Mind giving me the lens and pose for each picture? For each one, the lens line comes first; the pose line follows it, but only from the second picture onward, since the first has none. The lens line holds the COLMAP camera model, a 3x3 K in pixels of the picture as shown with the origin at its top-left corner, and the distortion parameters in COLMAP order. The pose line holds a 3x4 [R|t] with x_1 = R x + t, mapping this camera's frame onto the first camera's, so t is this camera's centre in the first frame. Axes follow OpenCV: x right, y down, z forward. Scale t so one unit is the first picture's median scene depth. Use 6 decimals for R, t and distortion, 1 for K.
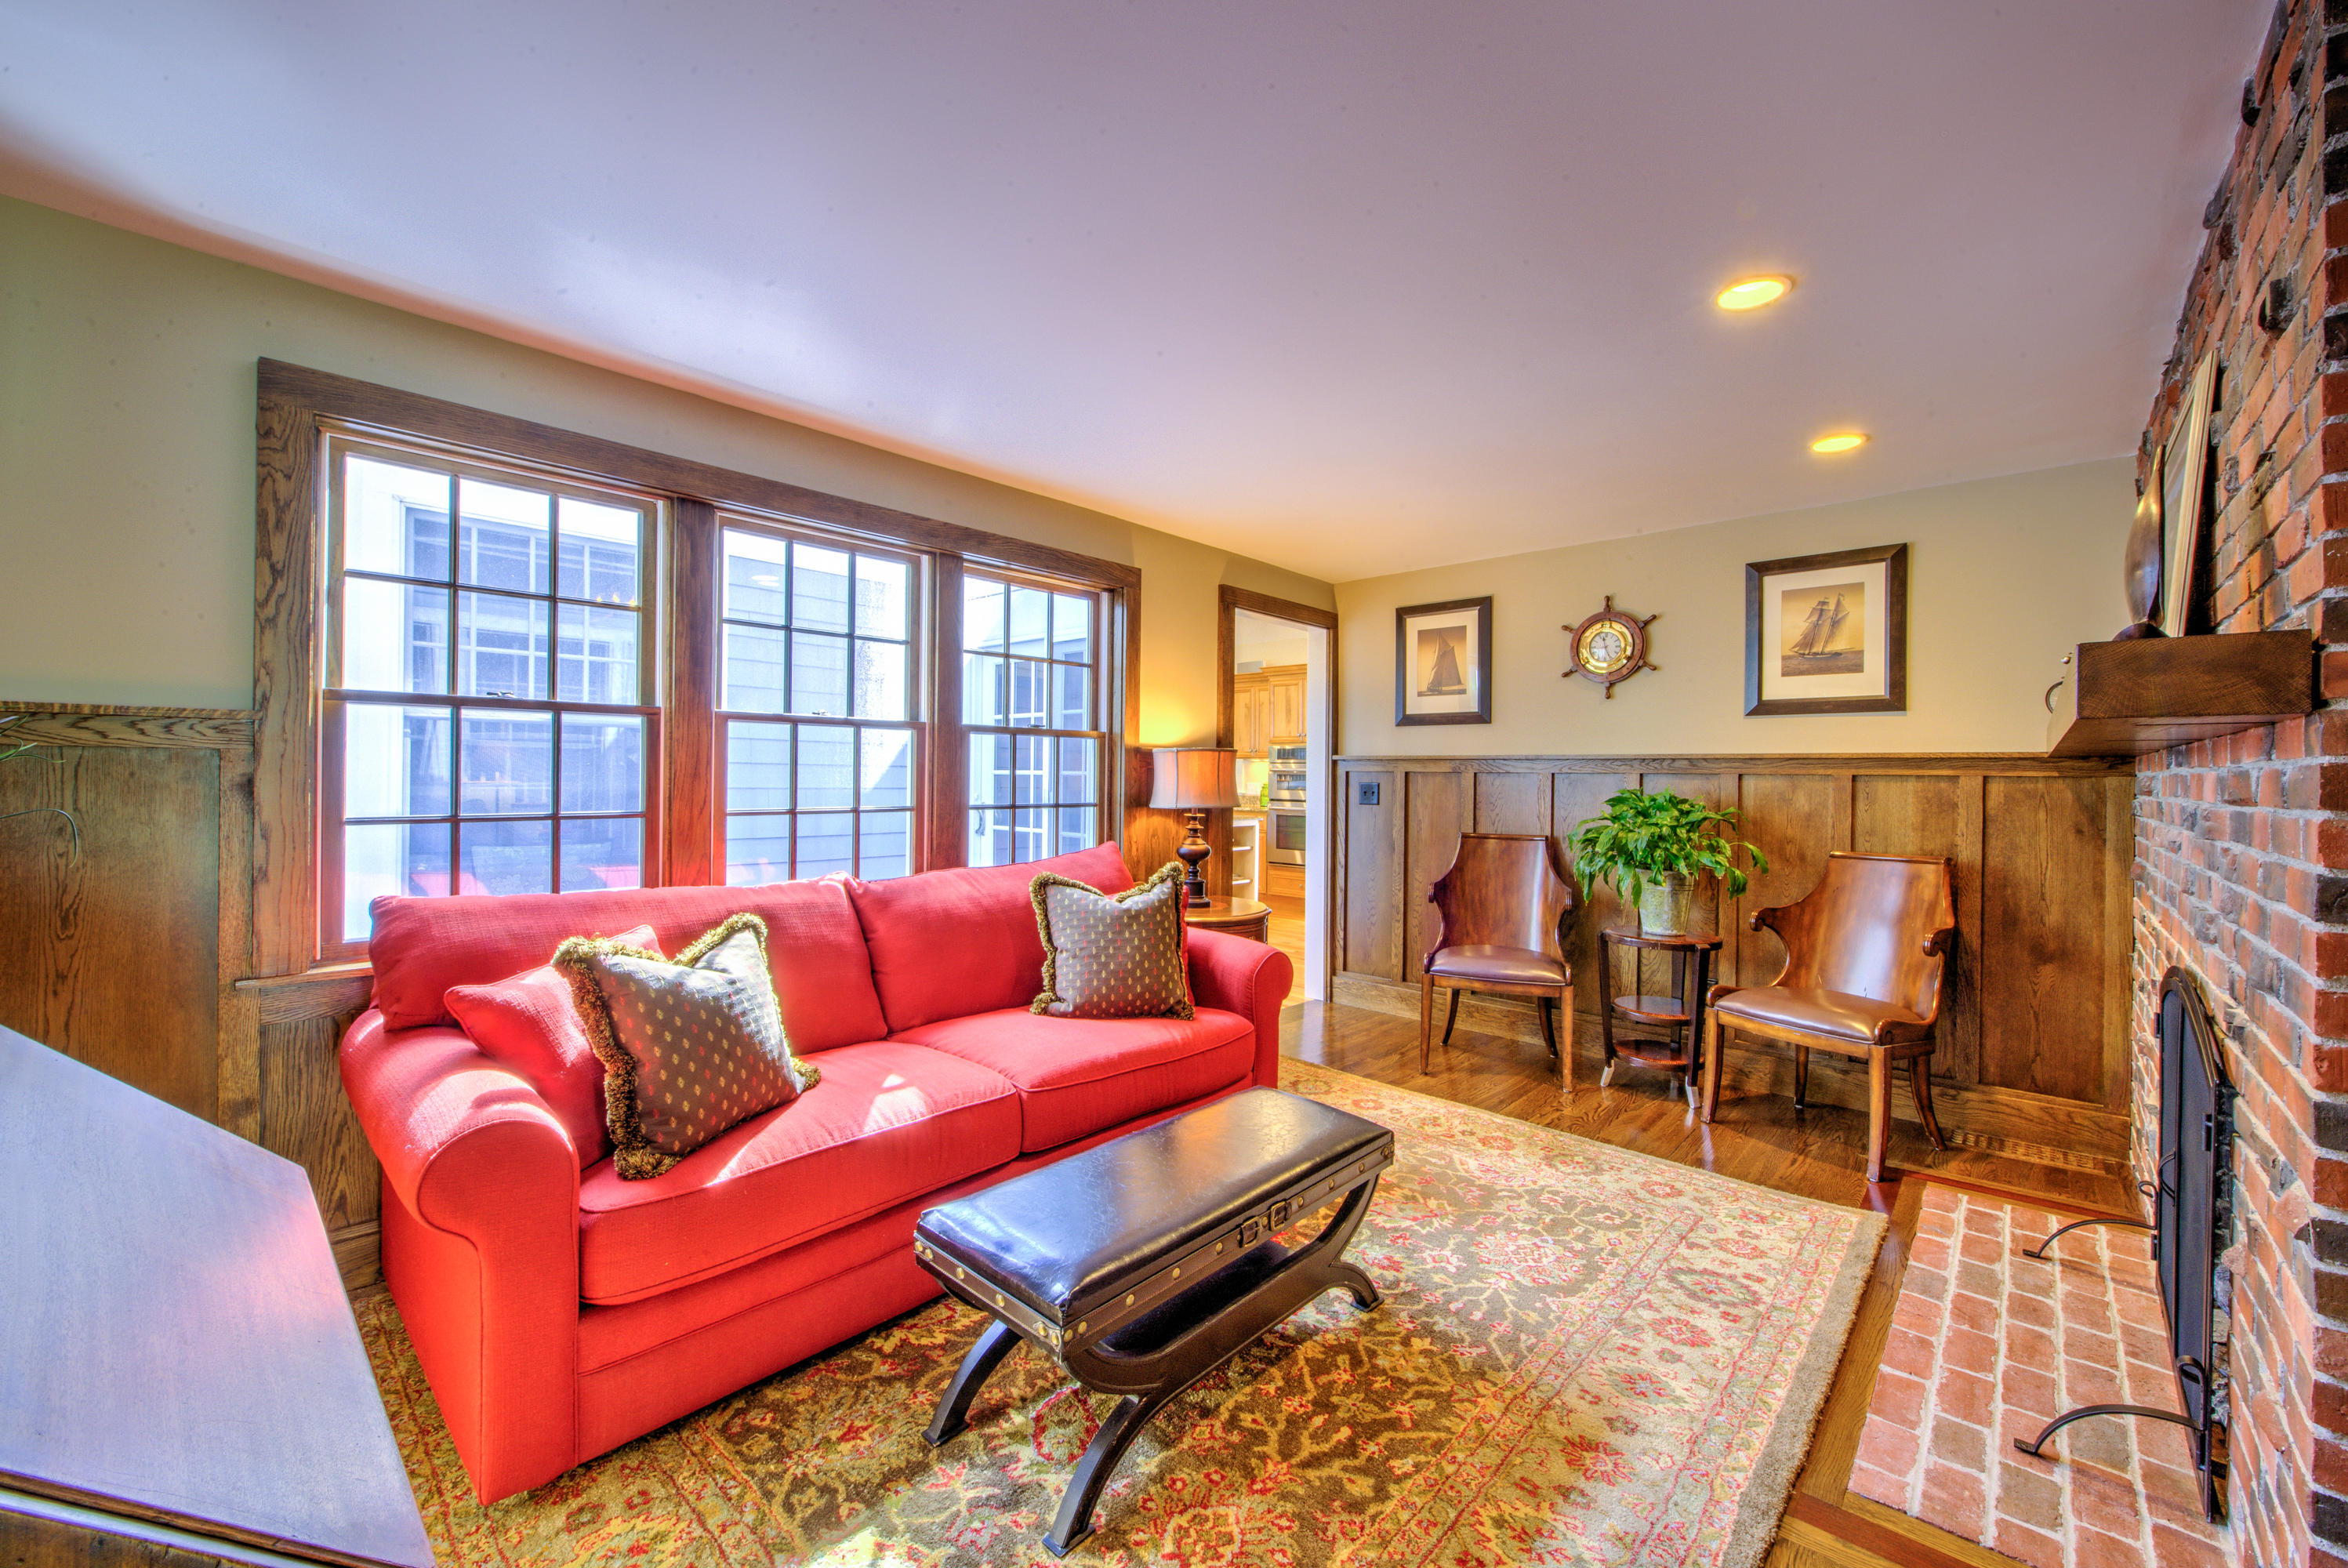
lens RADIAL K [[945.6, 0, 1175.3], [0, 945.6, 761.1], [0, 0, 1]] dist [0.000246, -0.000350]
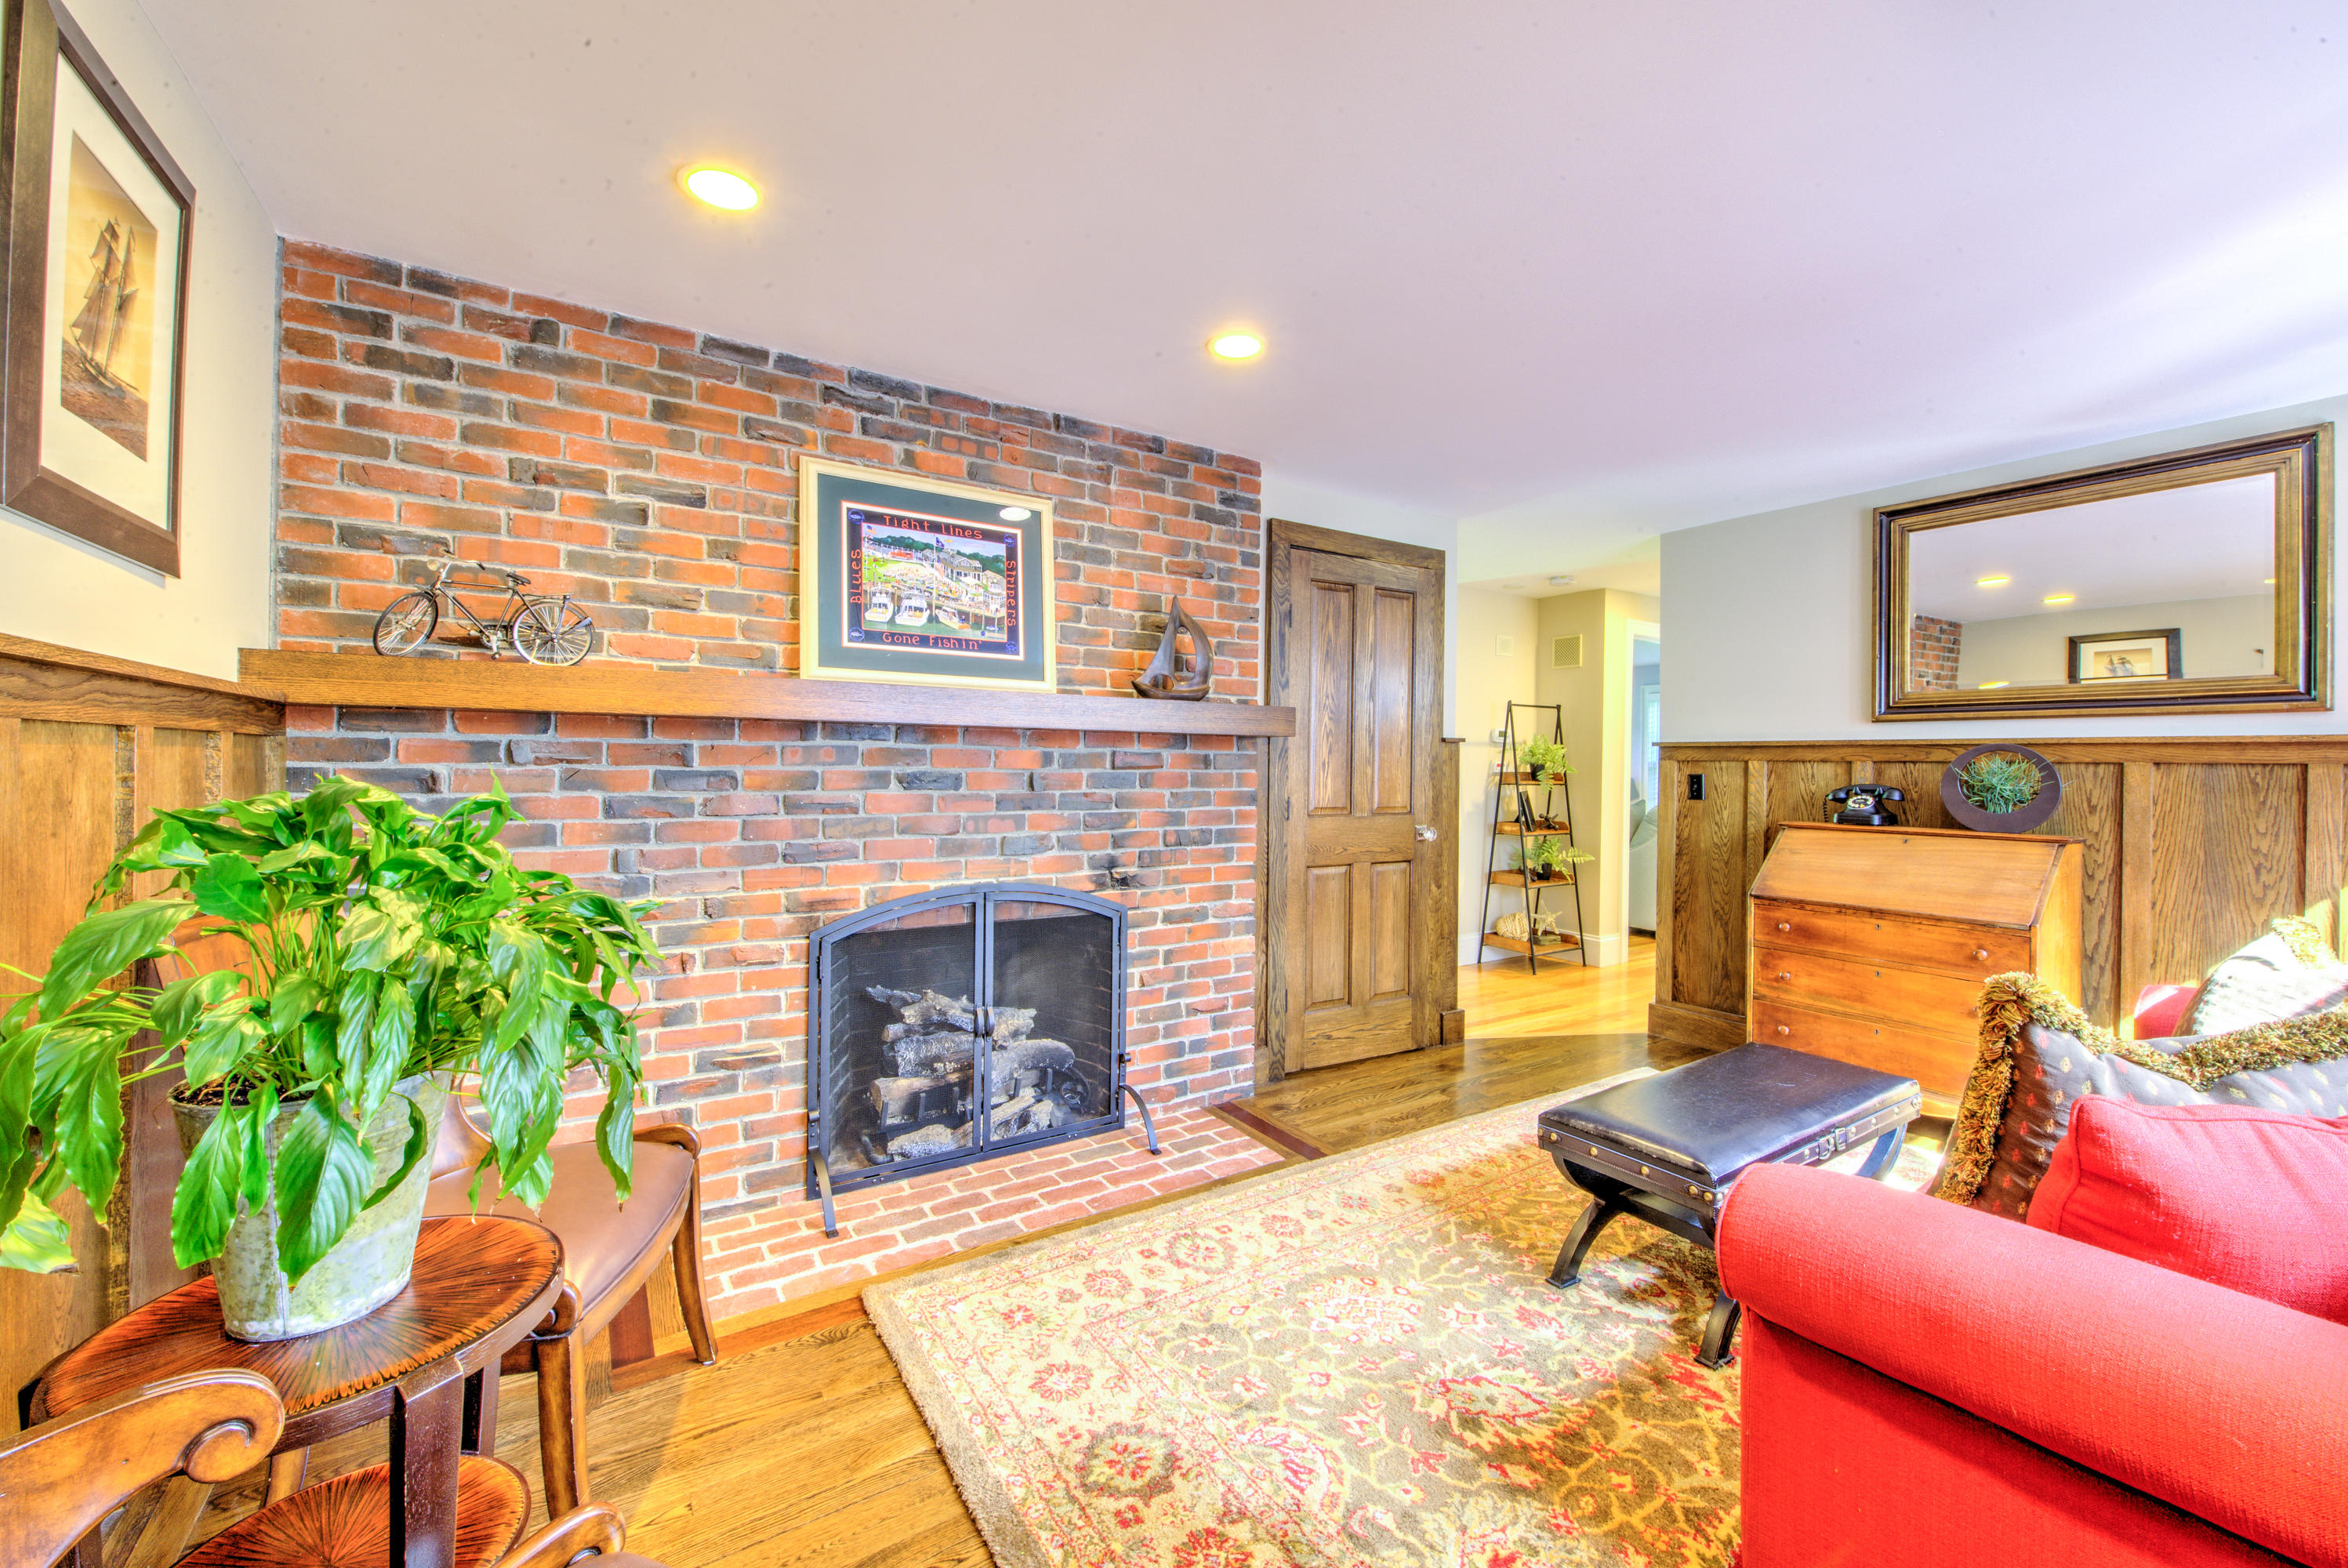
lens RADIAL K [[945.6, 0, 1175.3], [0, 945.6, 761.1], [0, 0, 1]] dist [0.000246, -0.000350]
pose [[-0.965749, -0.022036, 0.258541, 0.316541], [-0.022196, 0.999751, 0.002301, 0.016957], [-0.258528, -0.003517, -0.965997, 1.864251]]
